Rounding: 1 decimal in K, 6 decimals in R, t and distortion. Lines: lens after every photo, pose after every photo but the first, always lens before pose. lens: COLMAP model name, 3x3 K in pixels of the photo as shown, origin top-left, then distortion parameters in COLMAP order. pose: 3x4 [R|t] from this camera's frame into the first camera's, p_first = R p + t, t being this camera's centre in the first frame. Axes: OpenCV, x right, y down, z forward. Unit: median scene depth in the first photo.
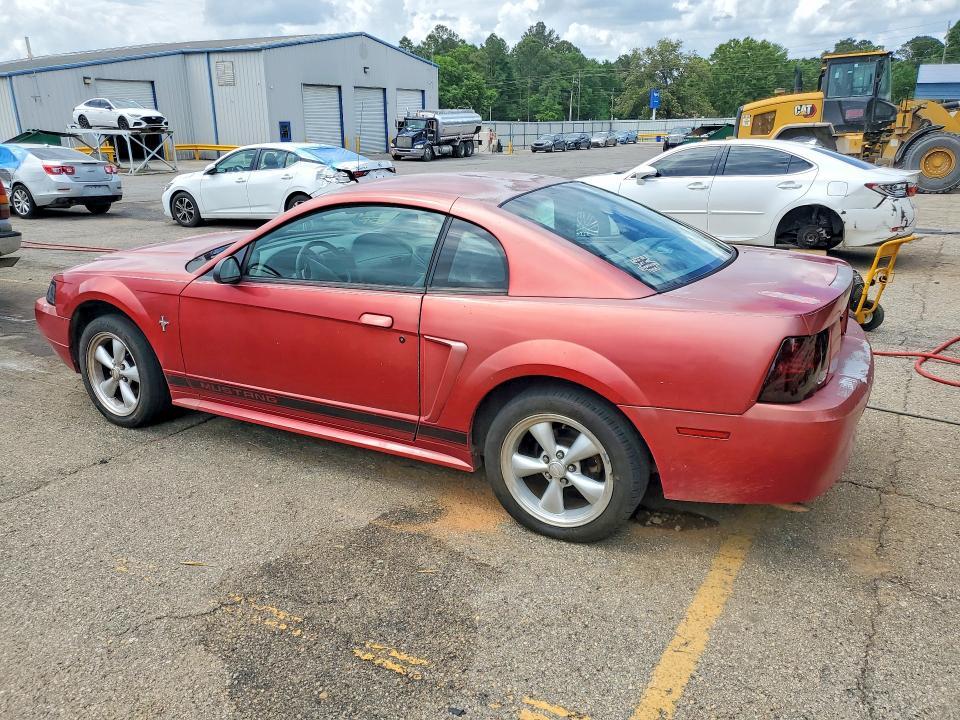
lens RADIAL K [[782.8, 0, 491.4], [0, 782.8, 356.6], [0, 0, 1]] dist [0.024863, 0.010682]
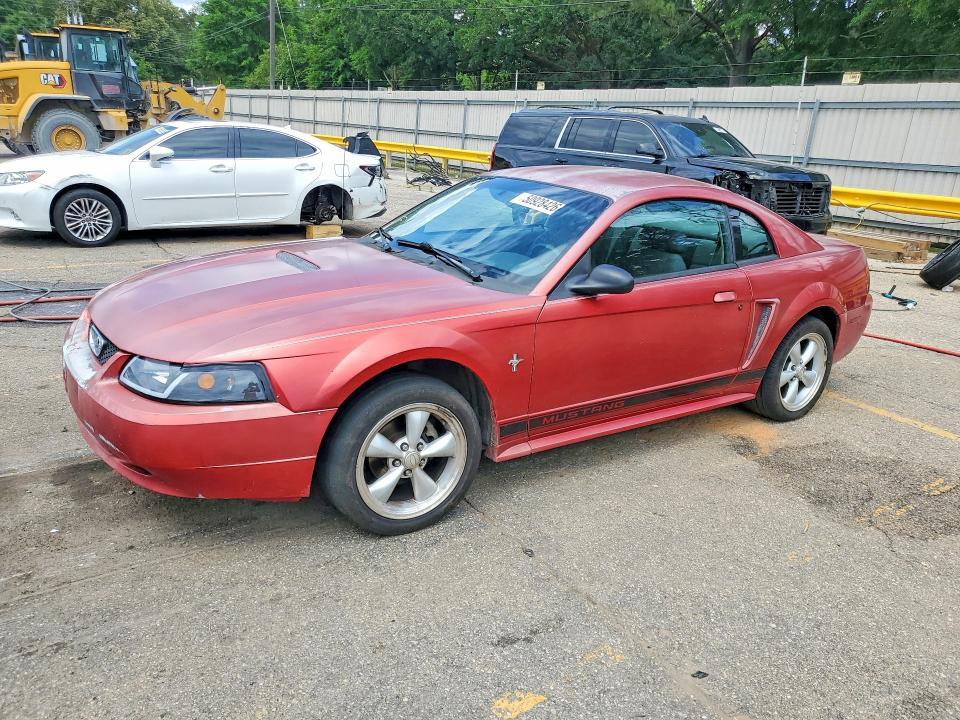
lens RADIAL K [[782.8, 0, 491.4], [0, 782.8, 356.6], [0, 0, 1]] dist [0.024863, 0.010682]
pose [[0.418689, -0.227345, 0.879212, -0.547322], [0.195814, 0.967983, 0.157051, -0.086581], [-0.886767, 0.106407, 0.449801, 0.316886]]
